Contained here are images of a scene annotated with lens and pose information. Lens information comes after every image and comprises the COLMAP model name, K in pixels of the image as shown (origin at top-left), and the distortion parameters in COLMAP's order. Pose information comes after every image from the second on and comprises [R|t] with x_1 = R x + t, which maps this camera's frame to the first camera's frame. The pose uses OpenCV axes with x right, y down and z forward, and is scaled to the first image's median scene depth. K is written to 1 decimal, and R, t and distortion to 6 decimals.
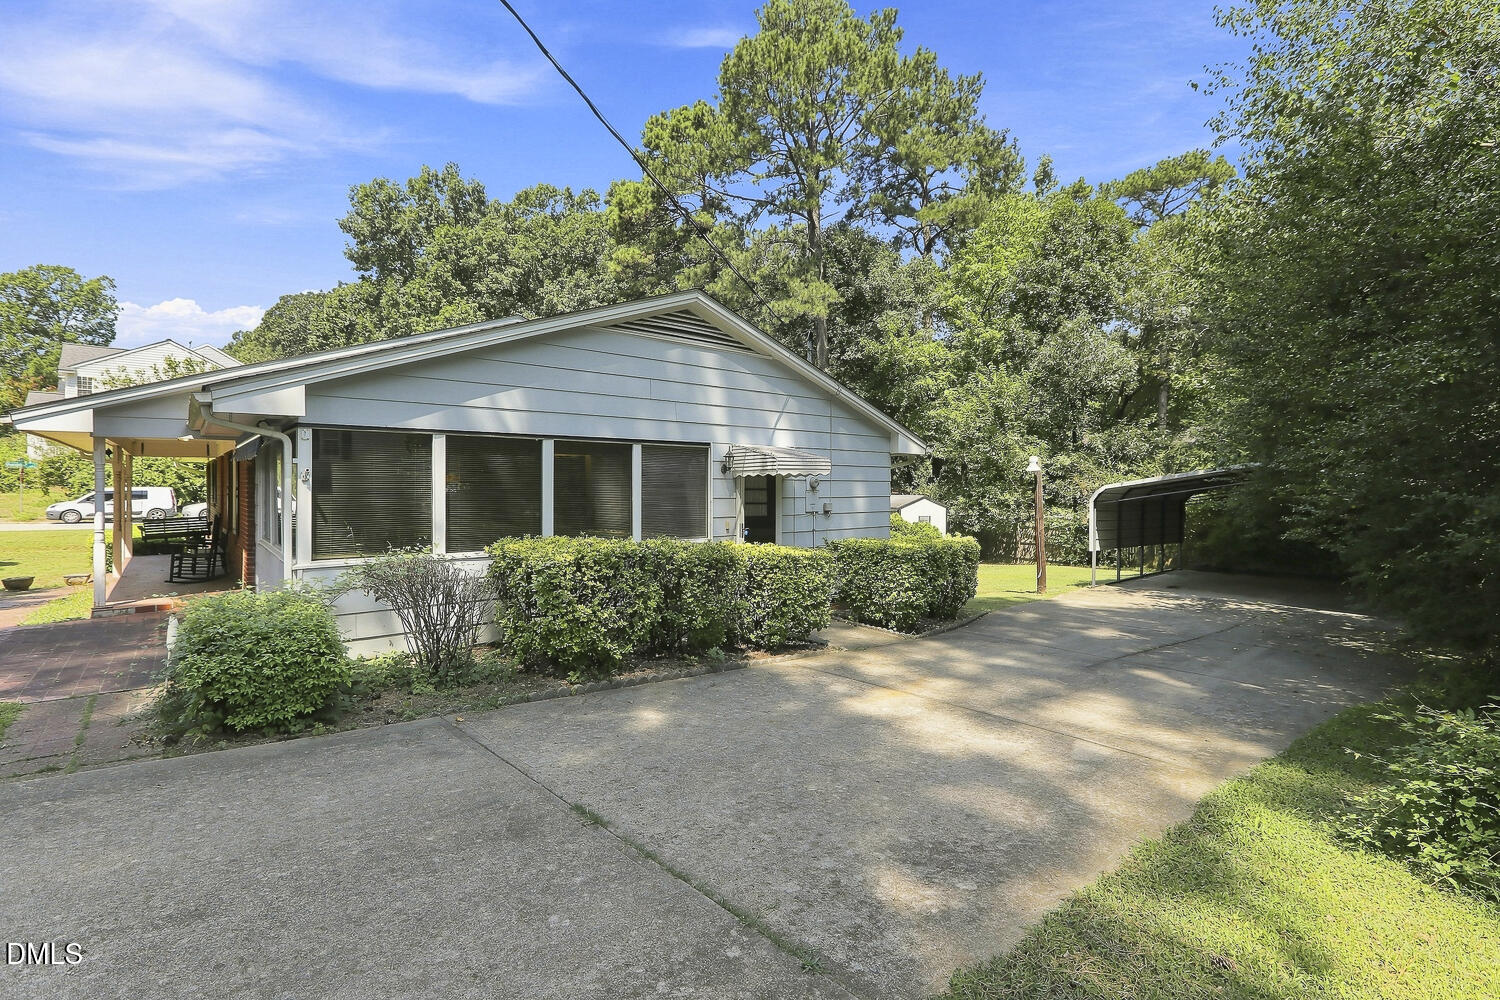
lens RADIAL K [[685.0, 0, 750.0], [0, 685.0, 500.0], [0, 0, 1]] dist [0.001818, 0.000873]
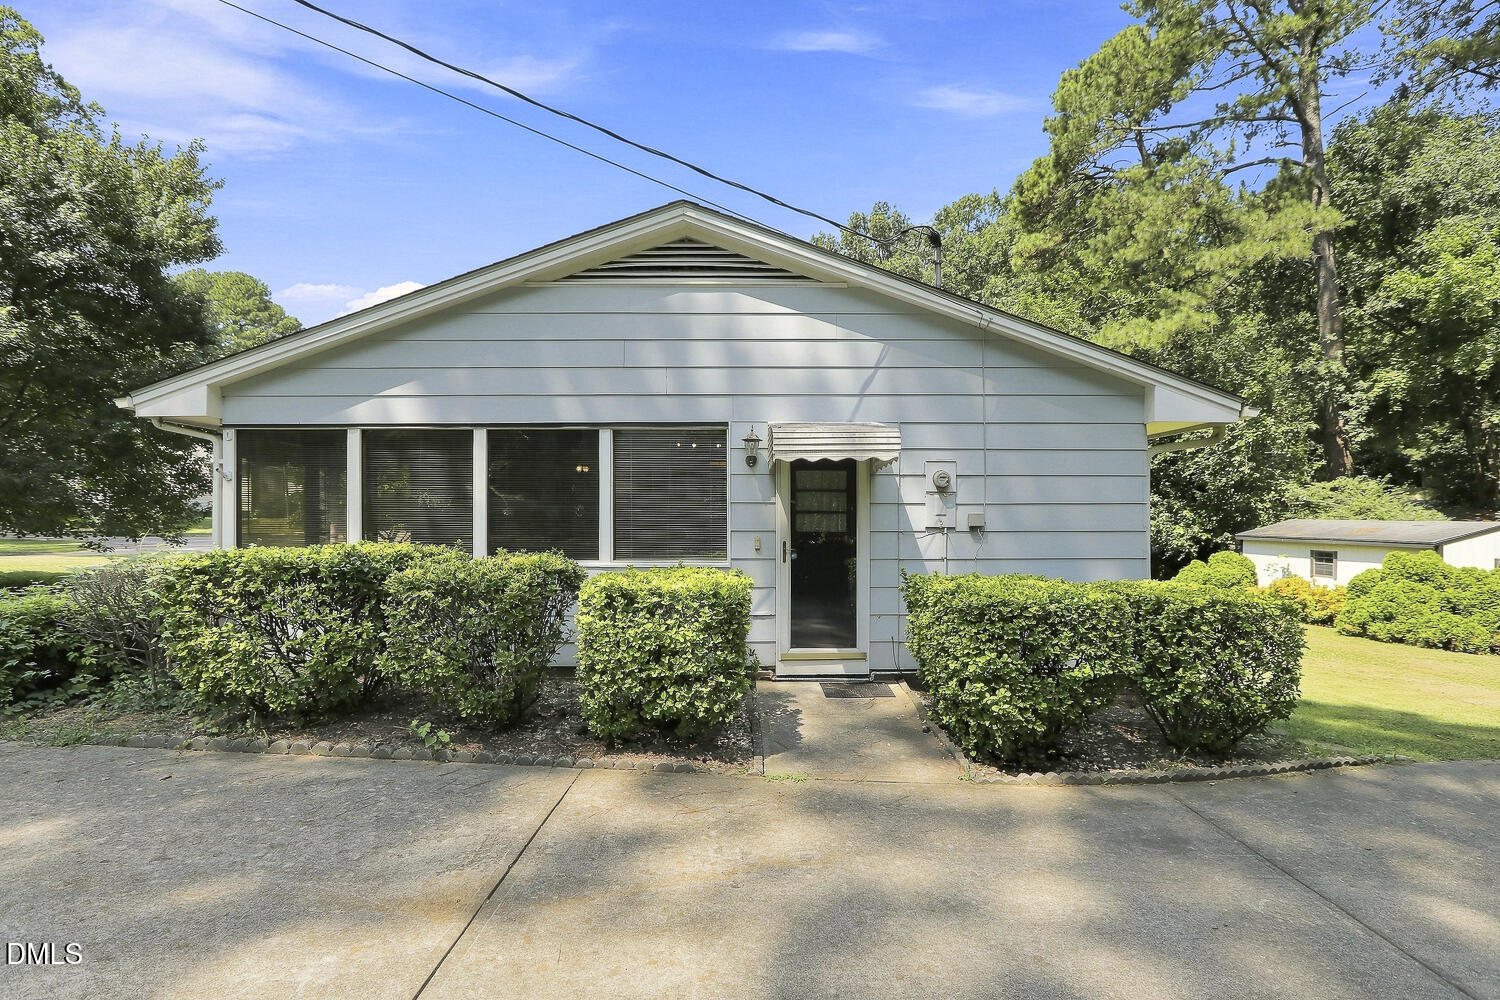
lens RADIAL K [[672.5, 0, 752.8], [0, 672.5, 528.7], [0, 0, 1]] dist [0.000830, 0.000745]
pose [[0.765630, 0.008888, -0.643220, 0.392151], [-0.011296, 0.999936, 0.000372, 0.022351], [0.643182, 0.006981, 0.765681, 0.489056]]
